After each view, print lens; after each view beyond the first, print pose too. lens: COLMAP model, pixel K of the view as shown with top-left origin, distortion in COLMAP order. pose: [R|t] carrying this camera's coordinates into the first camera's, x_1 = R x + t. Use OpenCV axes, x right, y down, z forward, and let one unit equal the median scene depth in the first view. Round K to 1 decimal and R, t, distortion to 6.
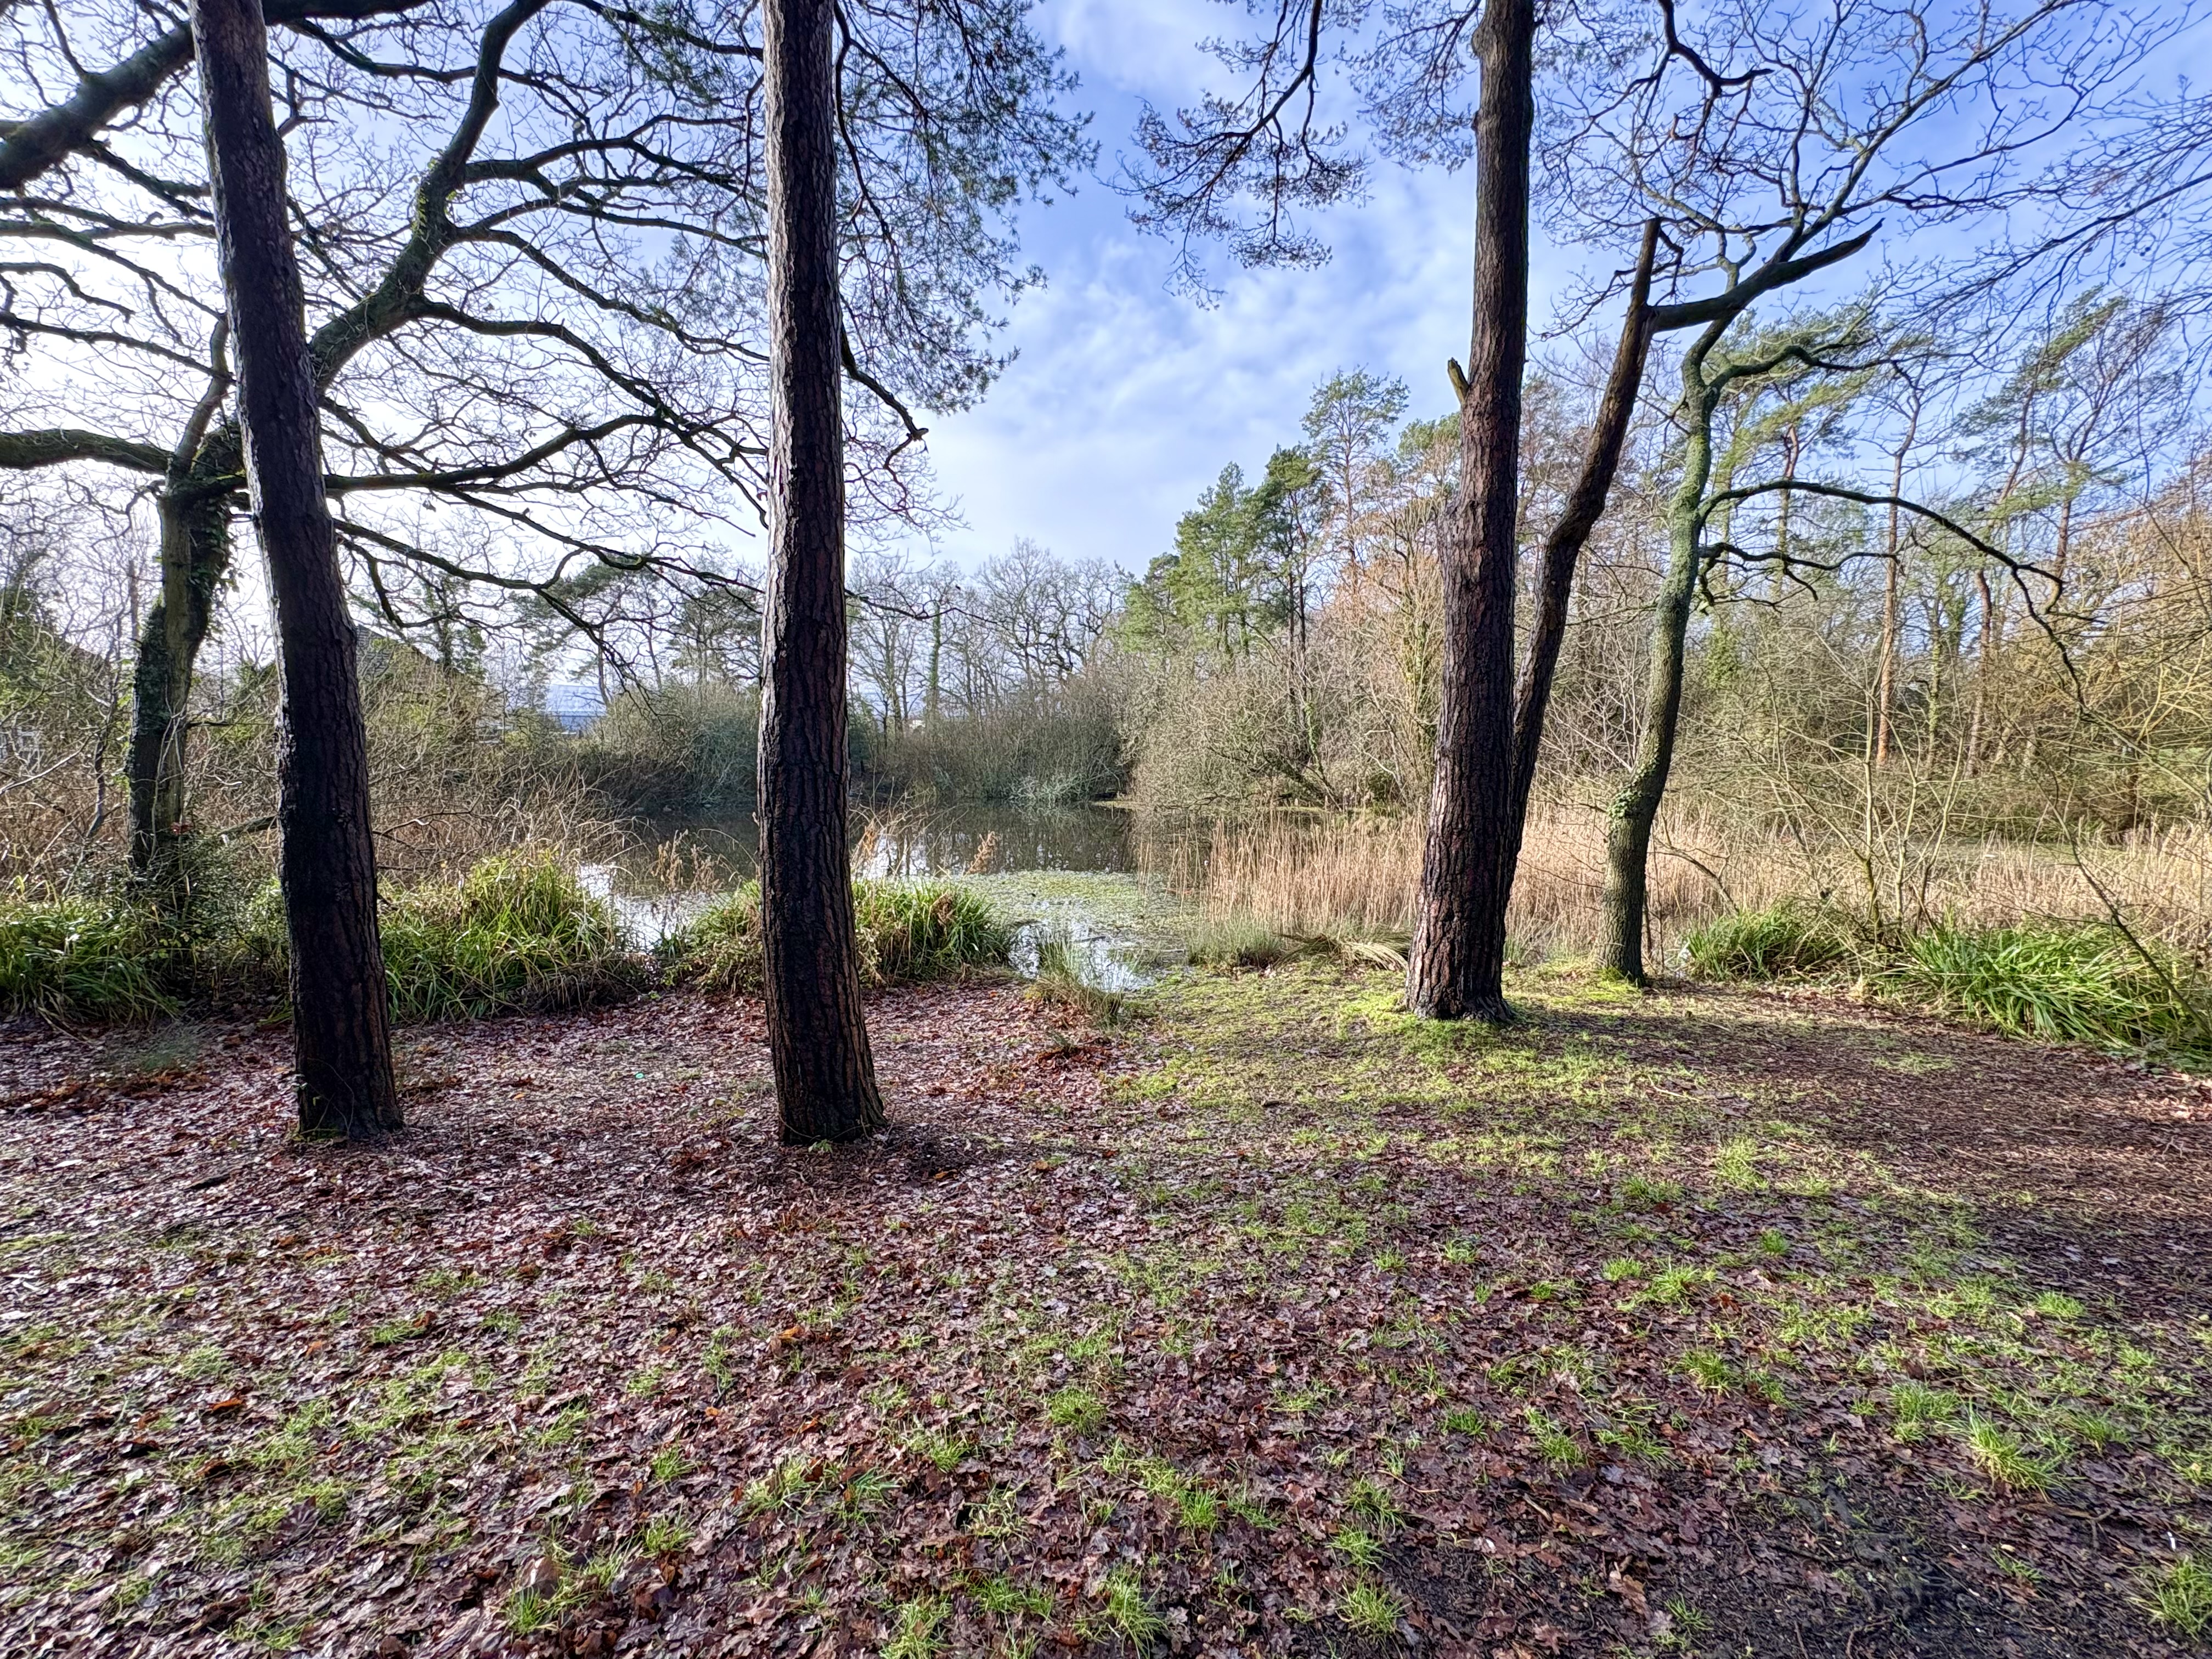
lens RADIAL K [[896.8, 0, 1113.3], [0, 896.8, 832.3], [0, 0, 1]] dist [-0.002232, -0.000410]
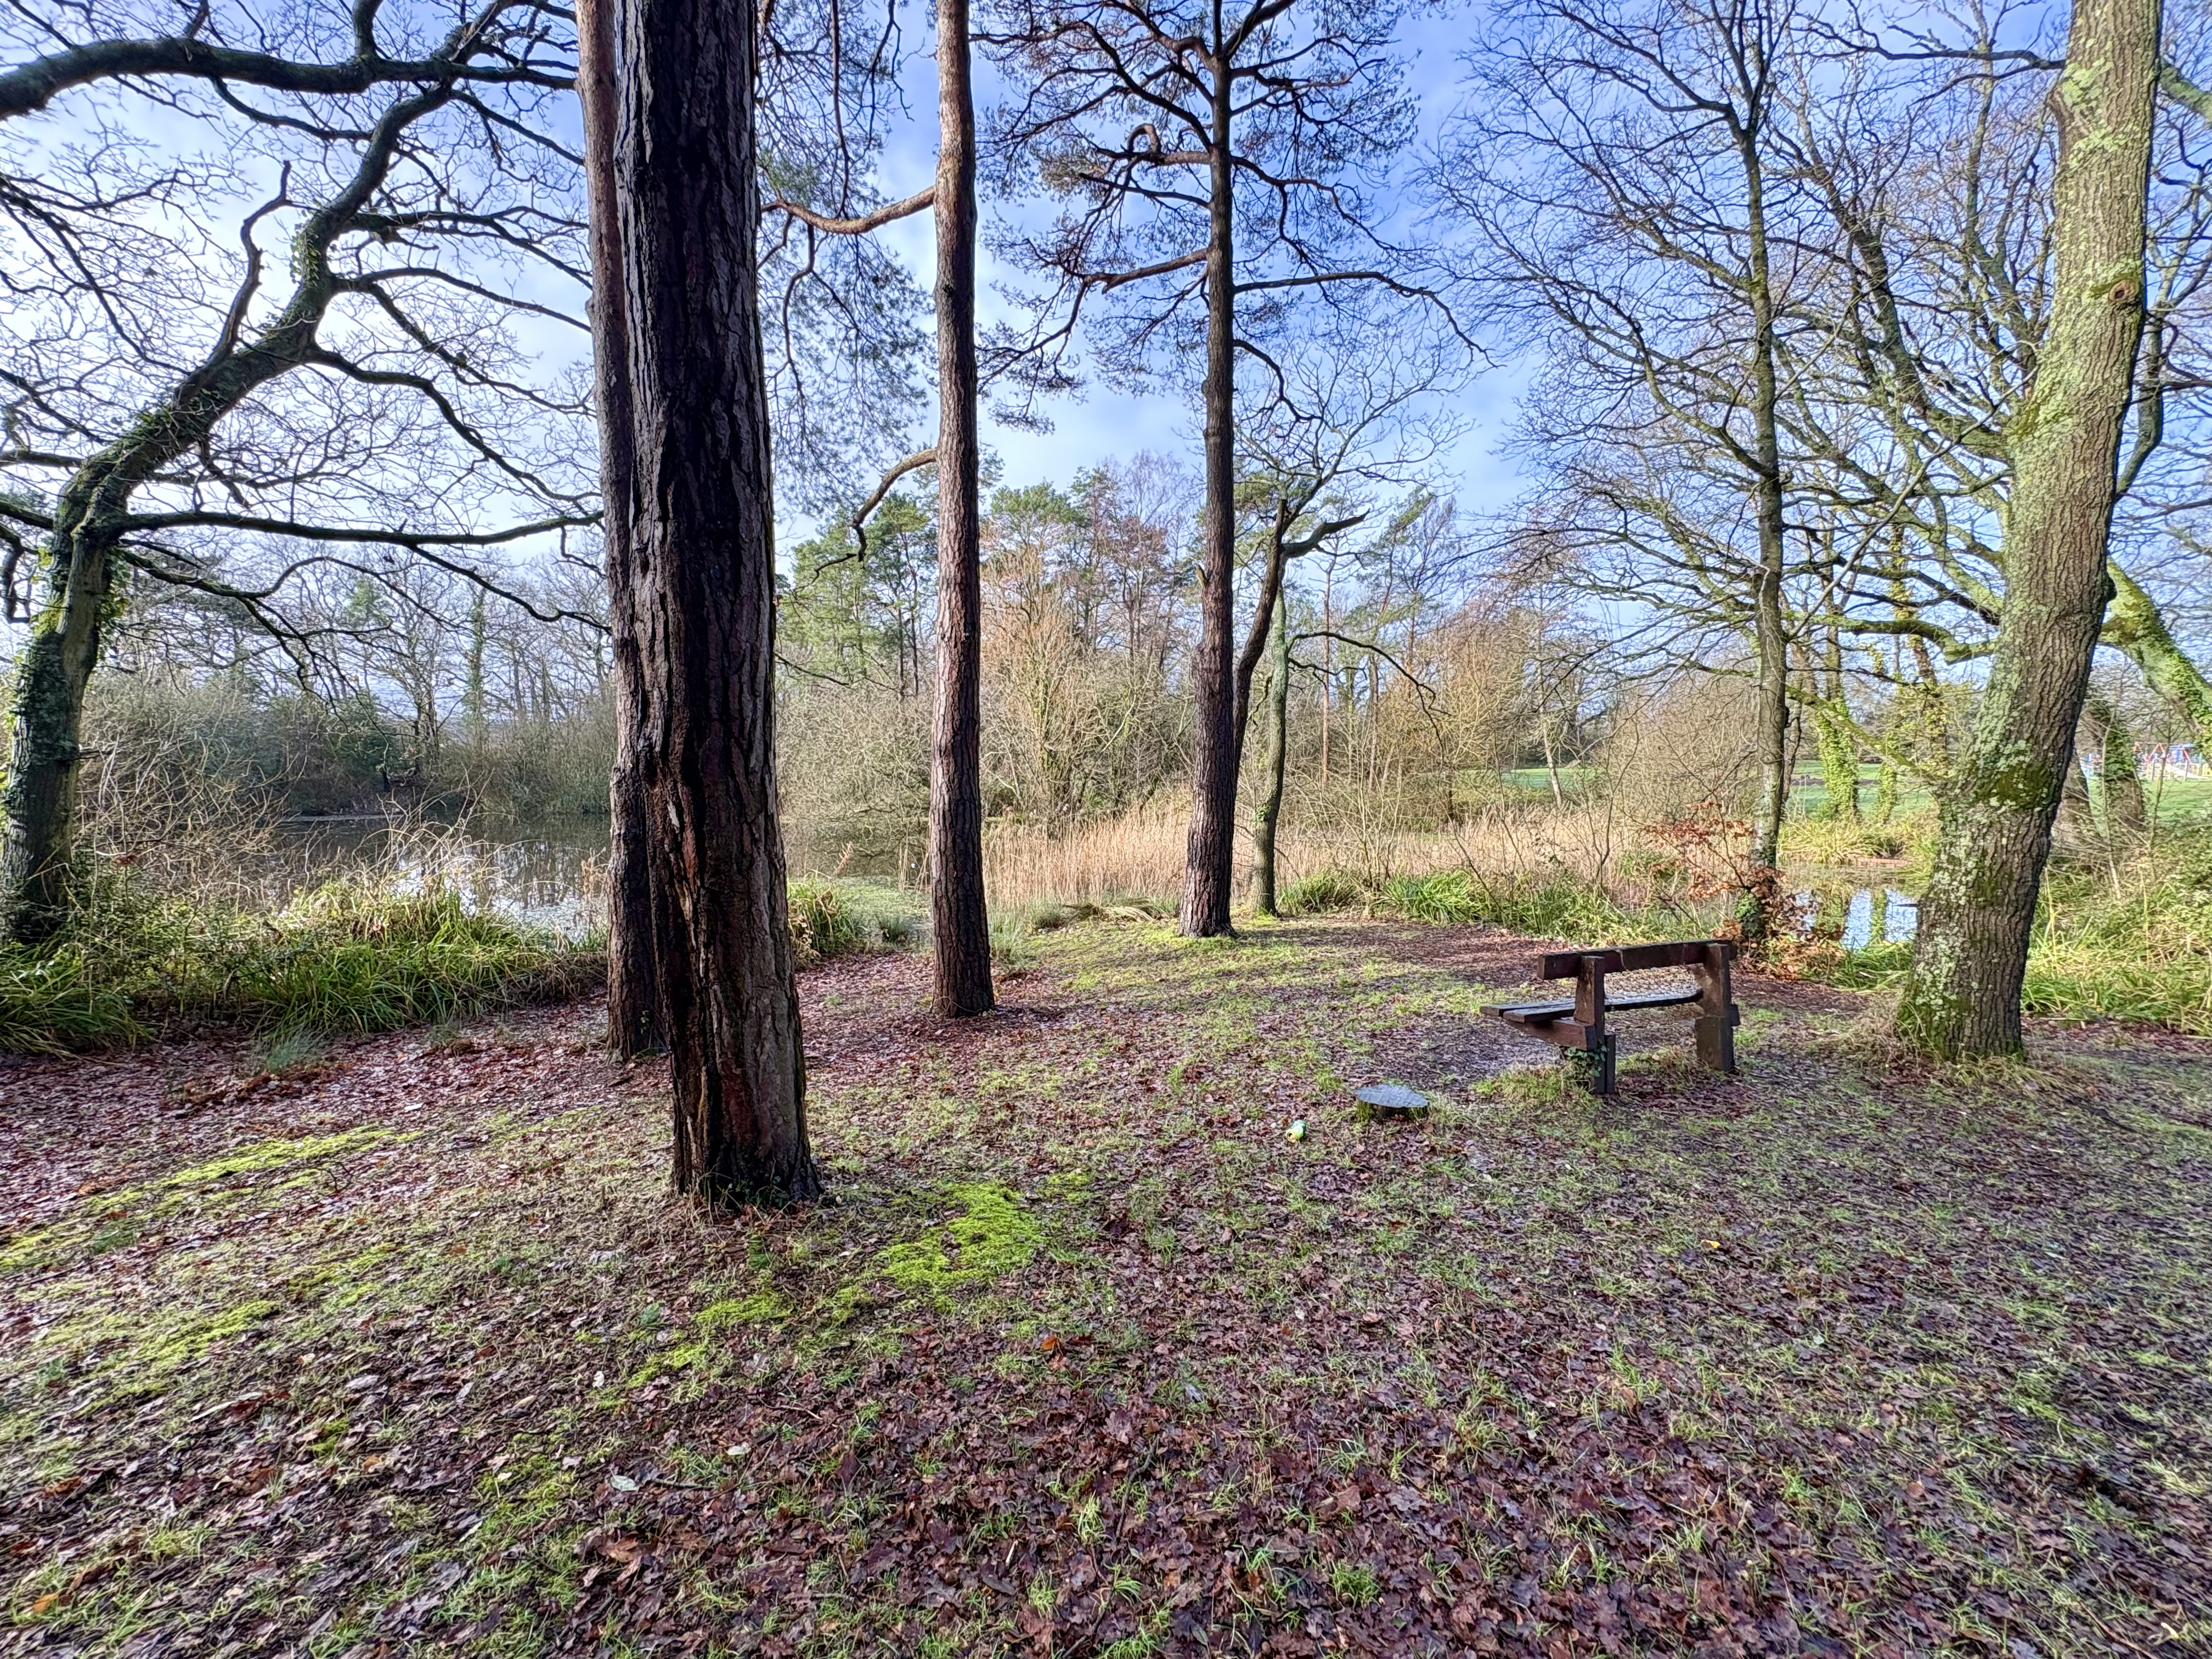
lens RADIAL K [[896.8, 0, 1099.7], [0, 896.8, 825.0], [0, 0, 1]] dist [-0.002232, -0.000410]
pose [[0.881158, -0.021522, 0.472333, -0.454948], [0.030527, 0.999469, -0.011410, 0.000930], [-0.471836, 0.024473, 0.881346, -0.324446]]
